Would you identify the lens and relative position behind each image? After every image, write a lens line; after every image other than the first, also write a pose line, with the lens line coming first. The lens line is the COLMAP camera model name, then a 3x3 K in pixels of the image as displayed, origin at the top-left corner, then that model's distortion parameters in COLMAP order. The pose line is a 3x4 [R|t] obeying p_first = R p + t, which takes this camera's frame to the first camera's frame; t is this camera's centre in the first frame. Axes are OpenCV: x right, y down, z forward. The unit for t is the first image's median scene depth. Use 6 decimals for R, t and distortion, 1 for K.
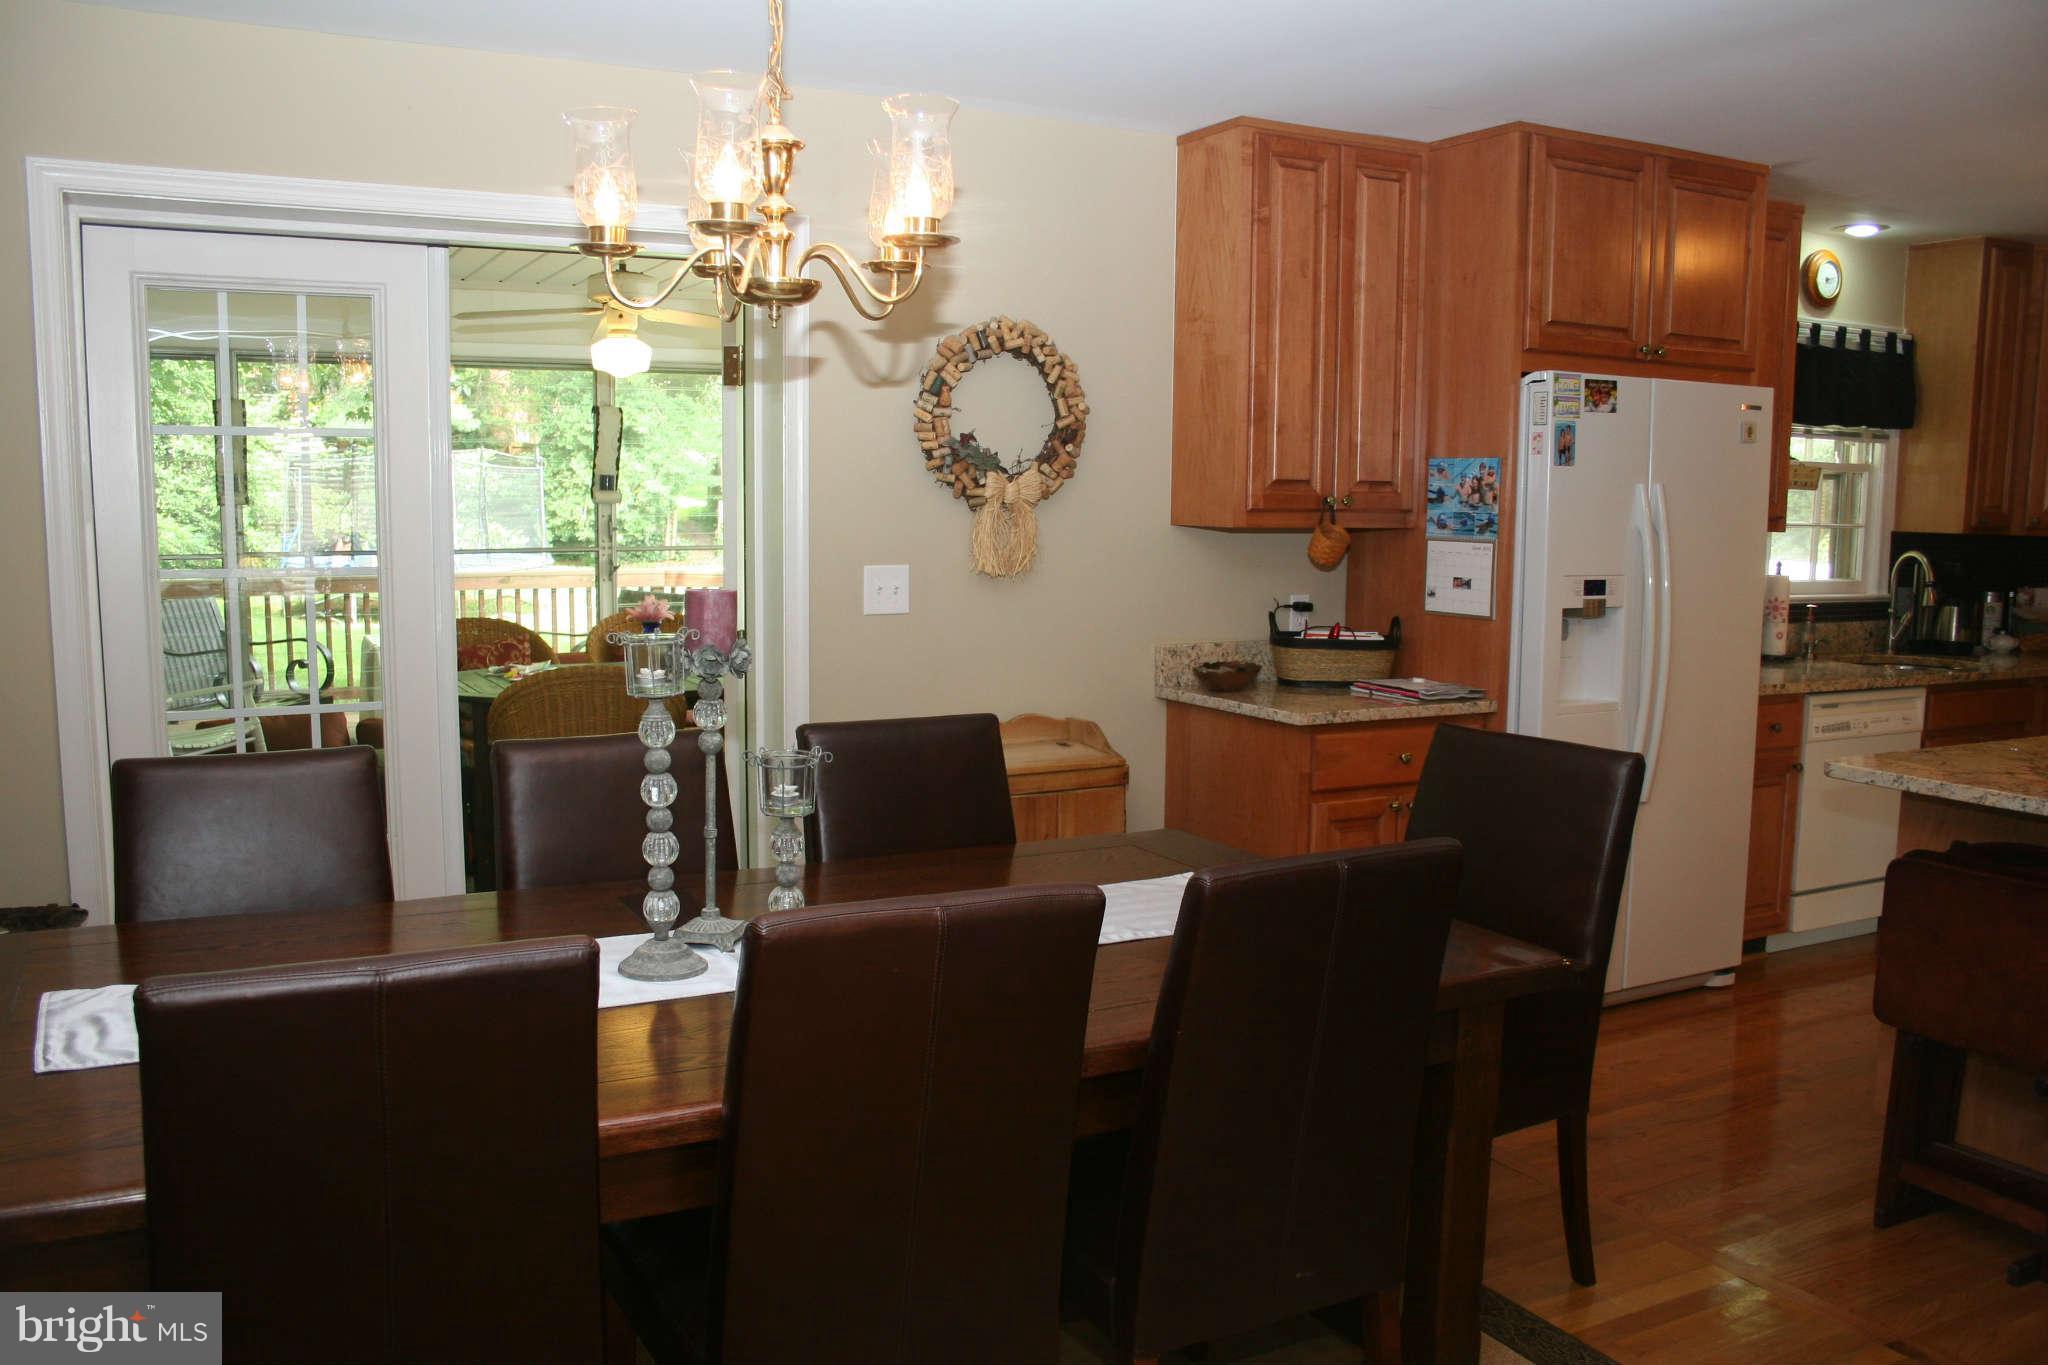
lens RADIAL K [[1714.3, 0, 1024.1], [0, 1714.3, 728.3], [0, 0, 1]] dist [-0.158512, 0.140770]
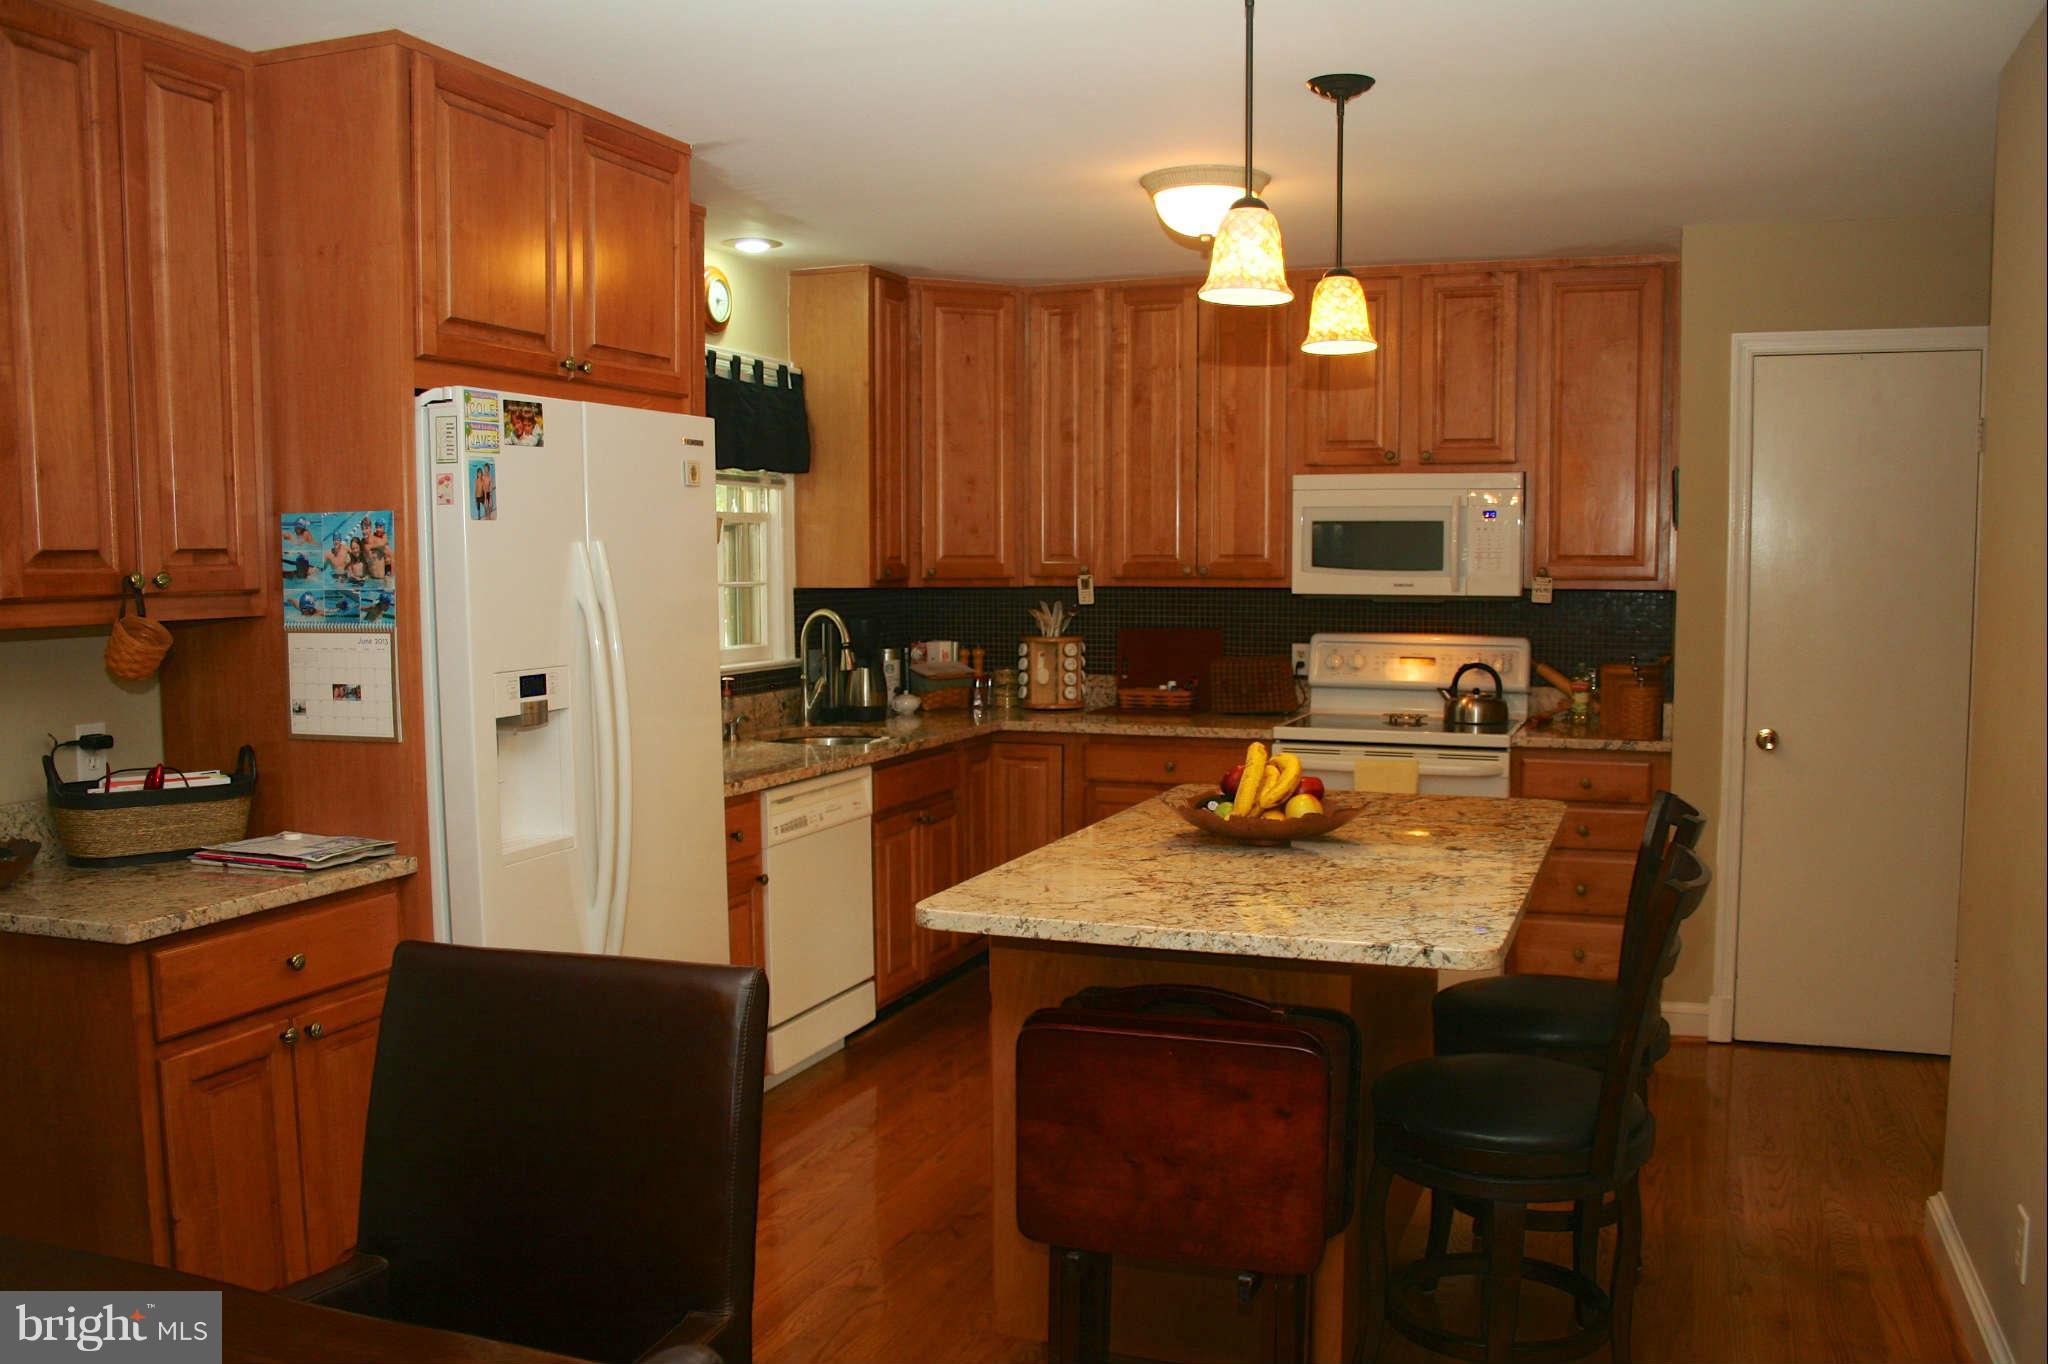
lens RADIAL K [[1714.3, 0, 1024.1], [0, 1714.3, 727.8], [0, 0, 1]] dist [-0.158512, 0.140770]
pose [[0.757307, -0.078274, 0.648351, 0.022523], [0.101405, 0.994844, 0.001660, -0.044003], [-0.645138, 0.064489, 0.761340, 0.299275]]
